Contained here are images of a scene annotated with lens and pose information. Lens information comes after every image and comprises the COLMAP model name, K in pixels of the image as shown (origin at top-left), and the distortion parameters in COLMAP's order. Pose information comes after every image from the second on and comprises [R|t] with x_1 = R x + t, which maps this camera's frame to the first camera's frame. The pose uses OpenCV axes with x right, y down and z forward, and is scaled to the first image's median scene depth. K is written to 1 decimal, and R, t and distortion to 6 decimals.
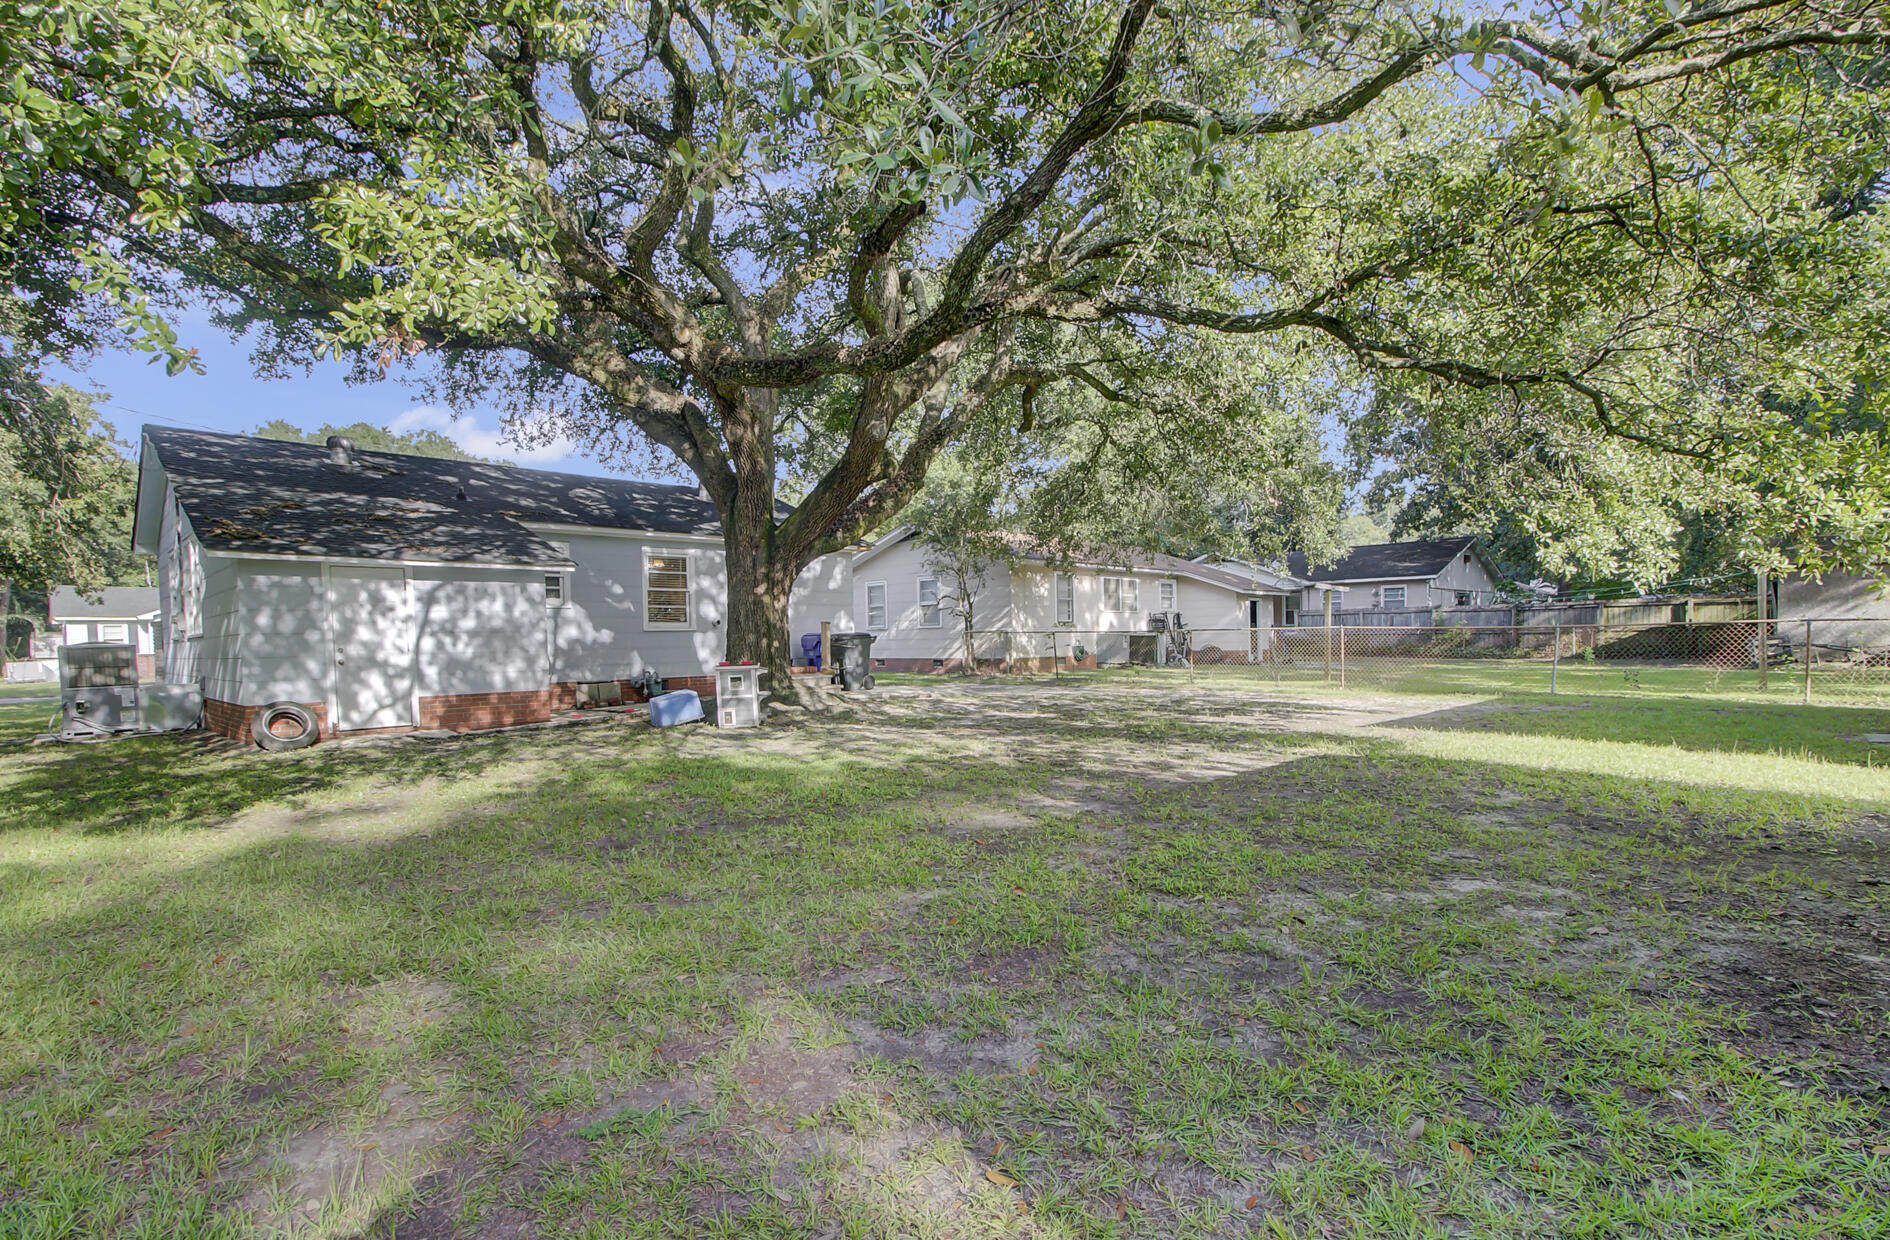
lens RADIAL K [[870.6, 0, 935.2], [0, 870.6, 611.6], [0, 0, 1]] dist [0.000899, 0.000955]
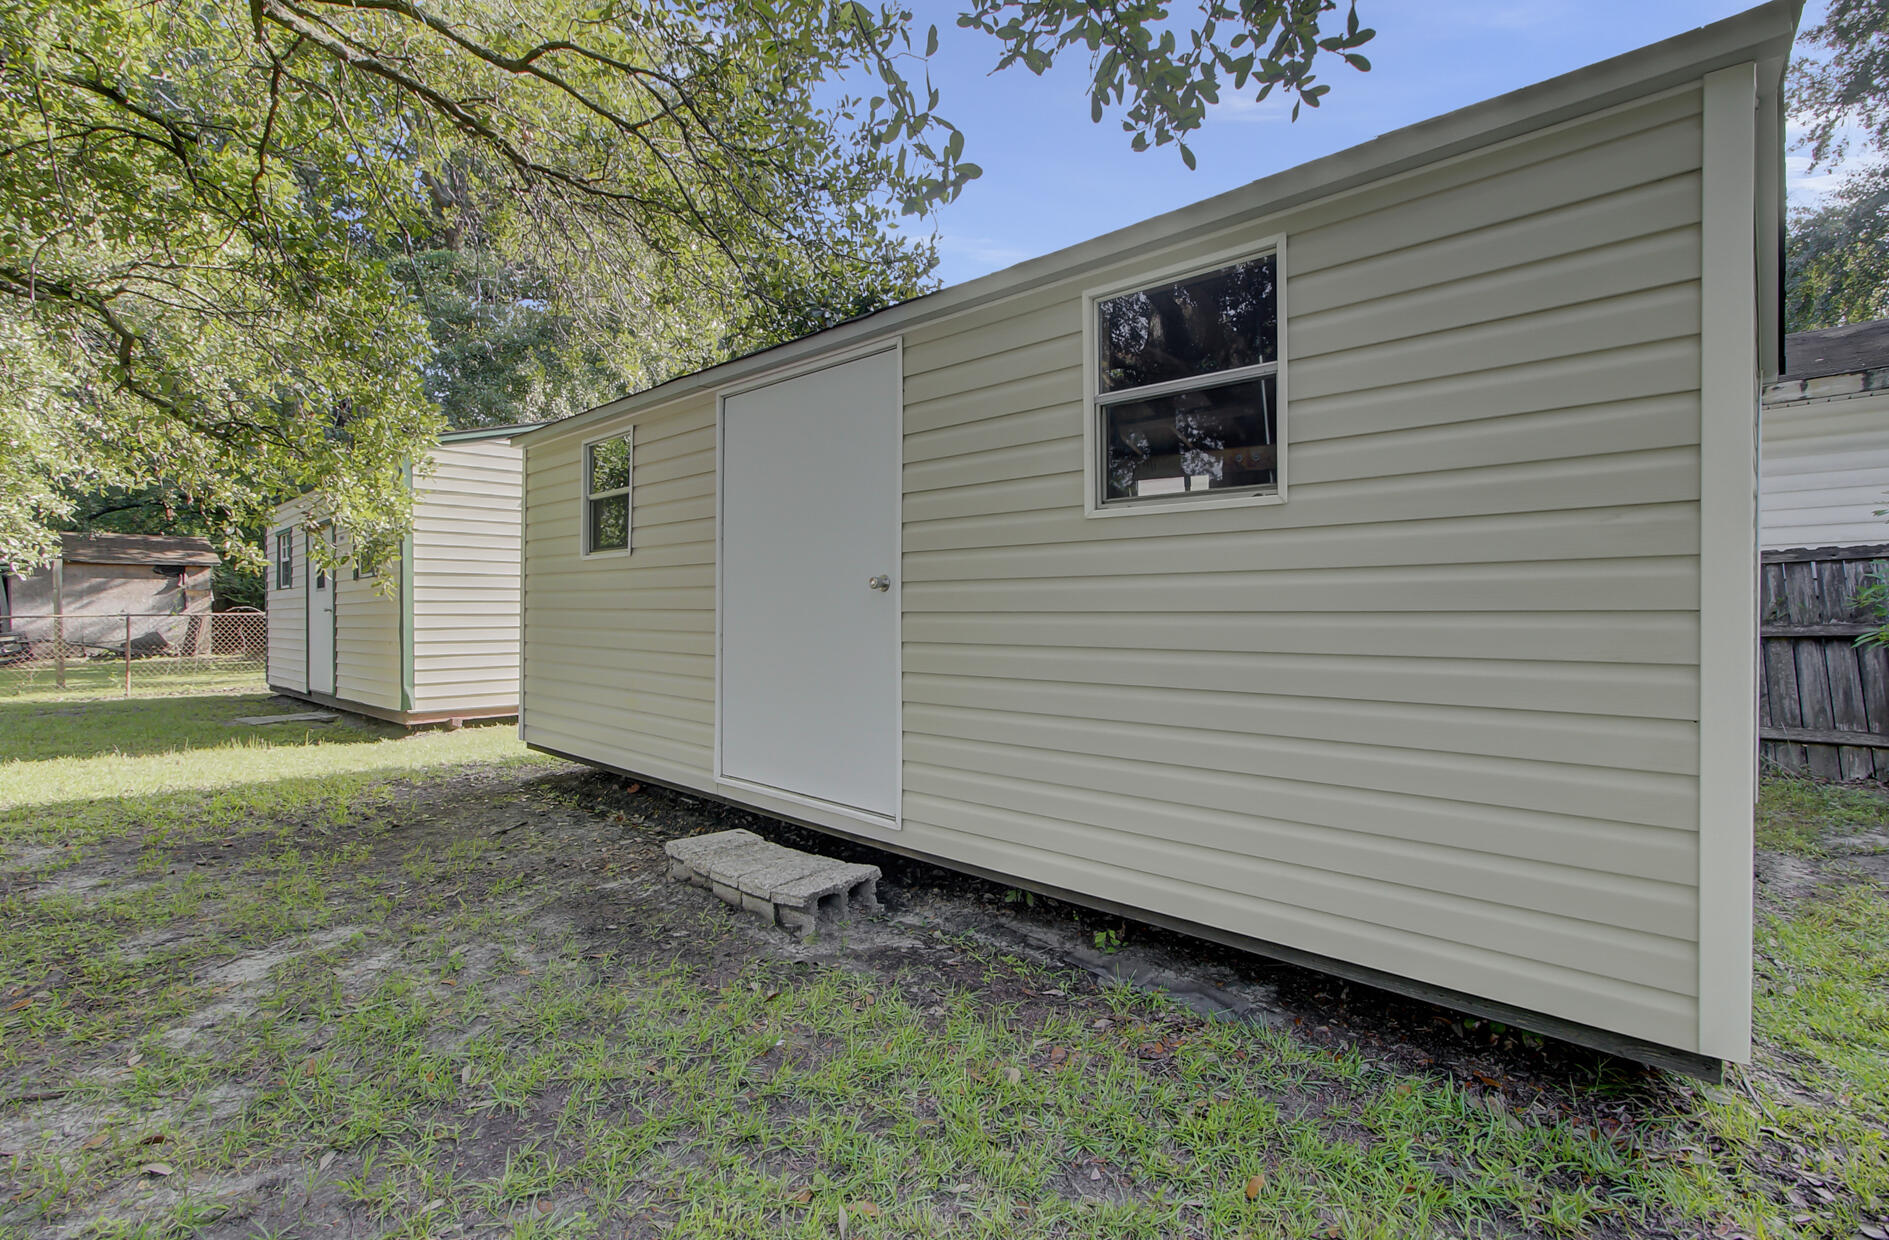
lens RADIAL K [[870.1, 0, 934.7], [0, 870.1, 611.6], [0, 0, 1]] dist [0.000899, 0.000955]
pose [[-0.029493, 0.015139, 0.999450, -0.157148], [-0.019026, 0.999696, -0.015704, 0.024823], [-0.999384, -0.019479, -0.029196, 0.572053]]
